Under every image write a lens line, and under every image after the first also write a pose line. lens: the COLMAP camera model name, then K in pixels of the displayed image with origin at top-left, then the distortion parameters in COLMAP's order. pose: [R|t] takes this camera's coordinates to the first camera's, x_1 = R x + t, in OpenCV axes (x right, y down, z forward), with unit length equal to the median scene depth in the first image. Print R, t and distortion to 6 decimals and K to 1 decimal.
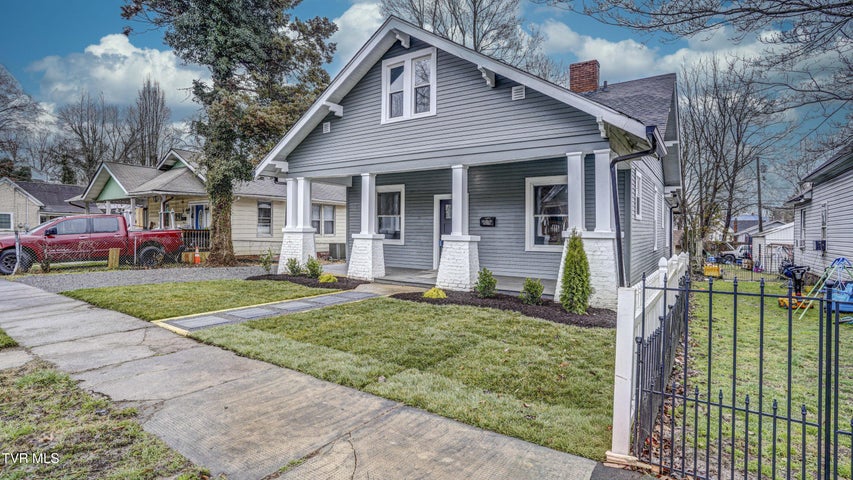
lens RADIAL K [[424.9, 0, 430.1], [0, 424.9, 238.7], [0, 0, 1]] dist [-0.080812, 0.036110]
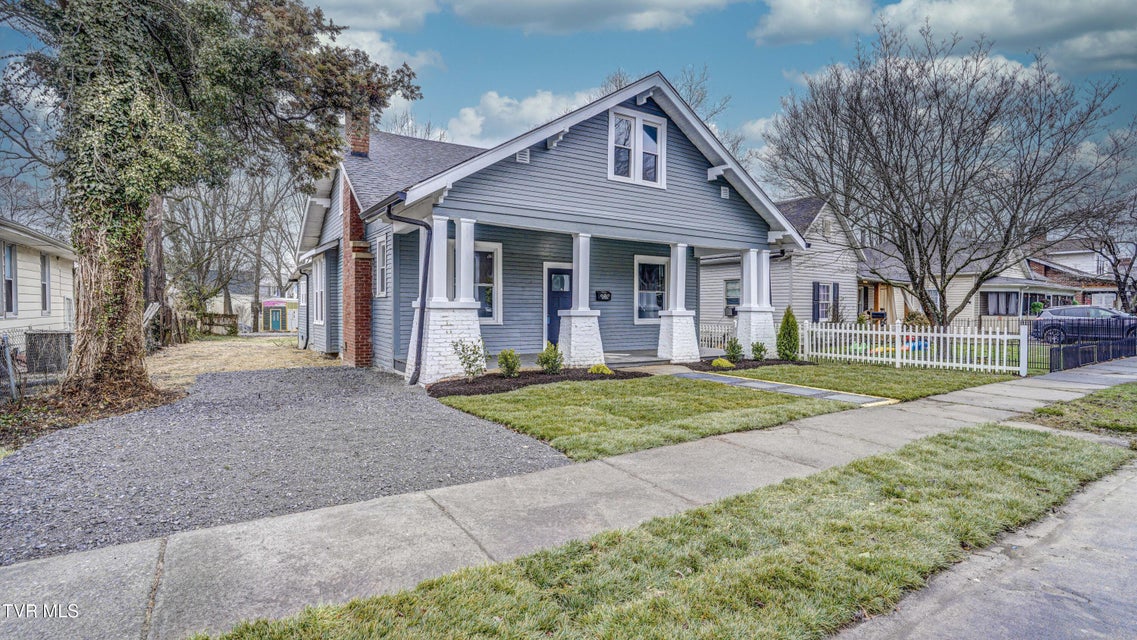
lens RADIAL K [[566.3, 0, 573.3], [0, 566.3, 318.3], [0, 0, 1]] dist [-0.080812, 0.036110]
pose [[0.362692, -0.027335, 0.931508, -1.086805], [0.011824, 0.999624, 0.024730, -0.021696], [-0.931834, 0.002045, 0.362879, 0.602406]]
